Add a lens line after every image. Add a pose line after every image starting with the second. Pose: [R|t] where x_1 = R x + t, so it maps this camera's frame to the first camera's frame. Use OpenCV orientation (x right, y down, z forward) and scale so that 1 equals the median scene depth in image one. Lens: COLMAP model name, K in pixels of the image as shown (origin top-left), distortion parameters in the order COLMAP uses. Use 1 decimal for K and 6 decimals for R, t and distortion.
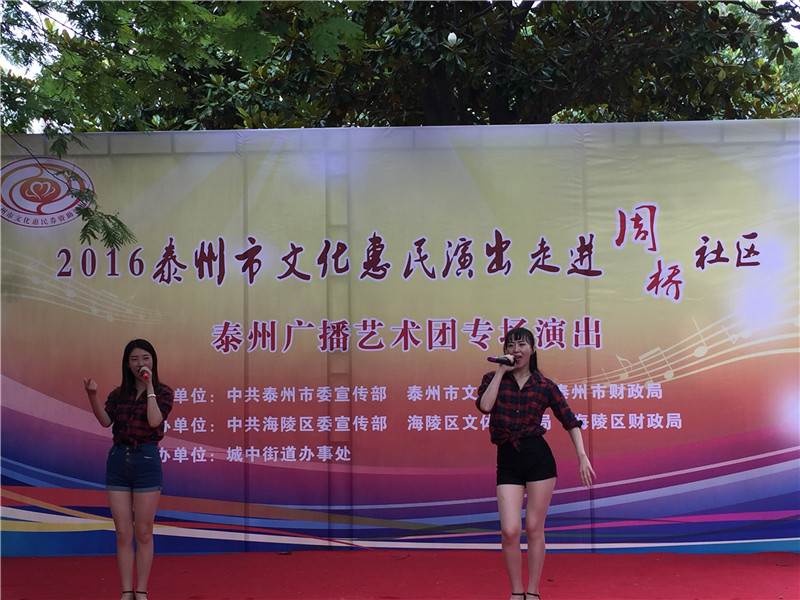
lens RADIAL K [[1375.2, 0, 396.8], [0, 1375.2, 286.4], [0, 0, 1]] dist [0.068518, 0.000000]
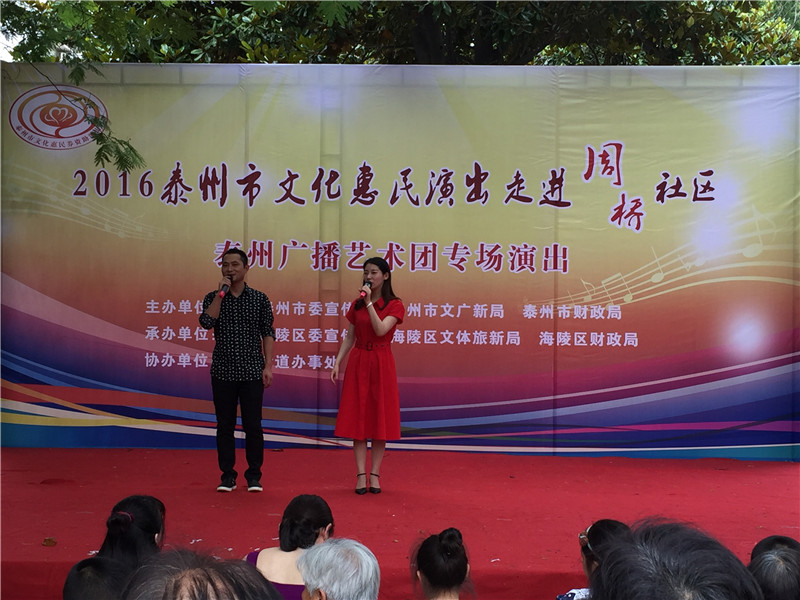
lens RADIAL K [[1354.4, 0, 398.4], [0, 1354.4, 293.3], [0, 0, 1]] dist [0.067352, 0.000000]
pose [[0.999728, 0.023109, 0.003100, 0.009889], [-0.023263, 0.997573, 0.065624, -0.006597], [-0.001576, -0.065678, 0.997840, -0.081281]]
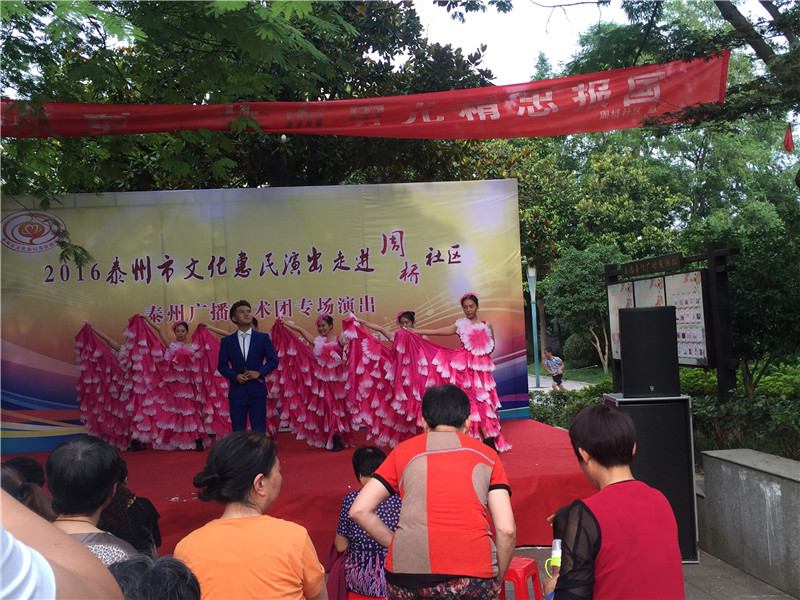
lens RADIAL K [[975.1, 0, 411.9], [0, 975.1, 279.8], [0, 0, 1]] dist [0.073817, 0.000000]
pose [[0.985545, -0.033436, 0.166079, -0.010402], [0.031372, 0.999395, 0.015033, -0.014179], [-0.166481, -0.009605, 0.985998, -0.231300]]
